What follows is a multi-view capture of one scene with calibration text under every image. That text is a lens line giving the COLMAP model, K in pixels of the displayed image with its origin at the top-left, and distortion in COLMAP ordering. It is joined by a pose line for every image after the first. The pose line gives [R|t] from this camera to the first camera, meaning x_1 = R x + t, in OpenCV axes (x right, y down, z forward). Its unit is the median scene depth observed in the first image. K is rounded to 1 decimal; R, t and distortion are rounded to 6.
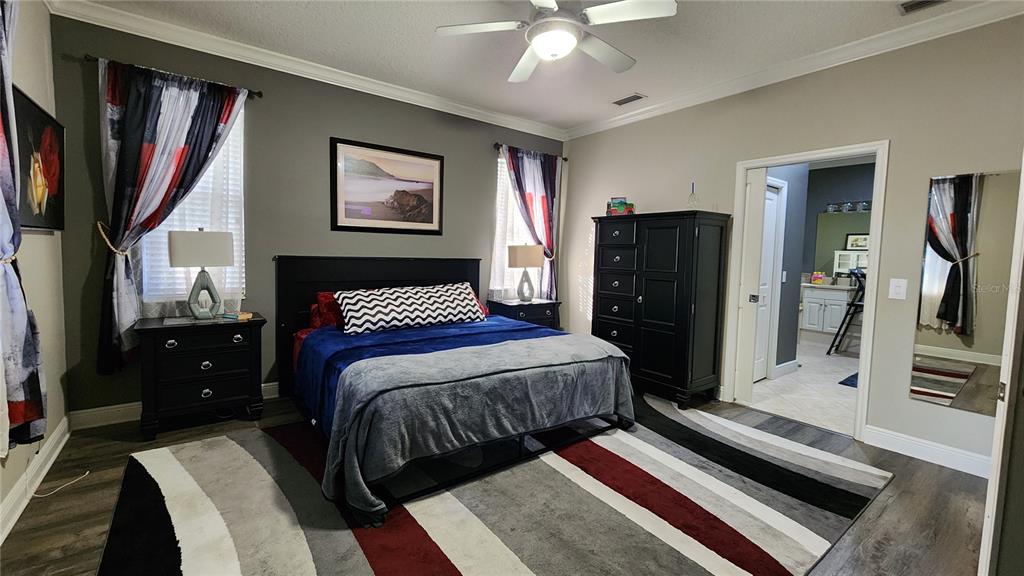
lens RADIAL K [[422.2, 0, 505.7], [0, 422.2, 278.8], [0, 0, 1]] dist [0.001440, 0.000266]
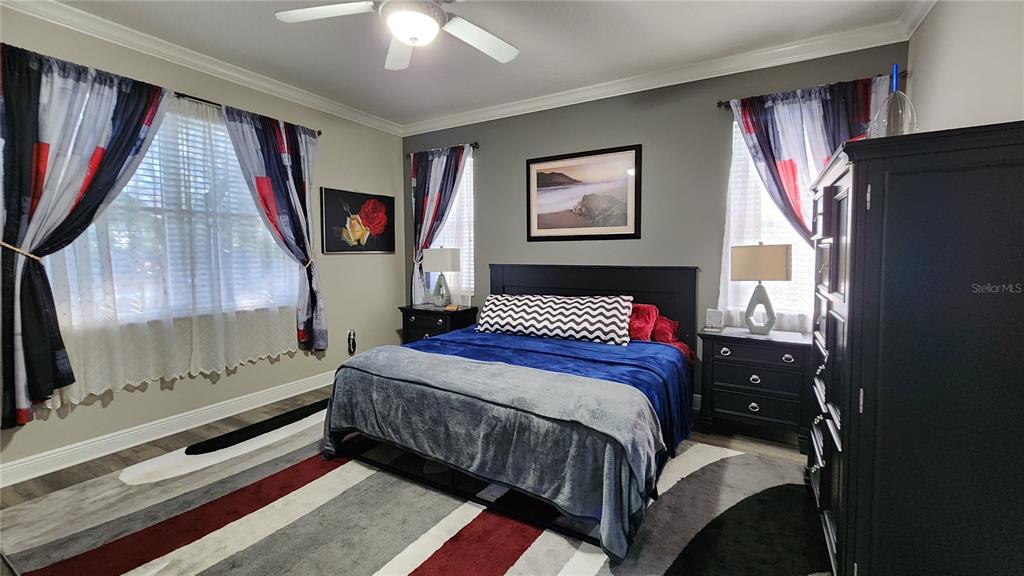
lens RADIAL K [[422.2, 0, 505.7], [0, 422.2, 278.8], [0, 0, 1]] dist [0.001440, 0.000266]
pose [[0.390009, 0.028627, -0.920366, 0.654246], [-0.044665, 0.998928, 0.012144, -0.027882], [0.919727, 0.036372, 0.390870, 0.543902]]
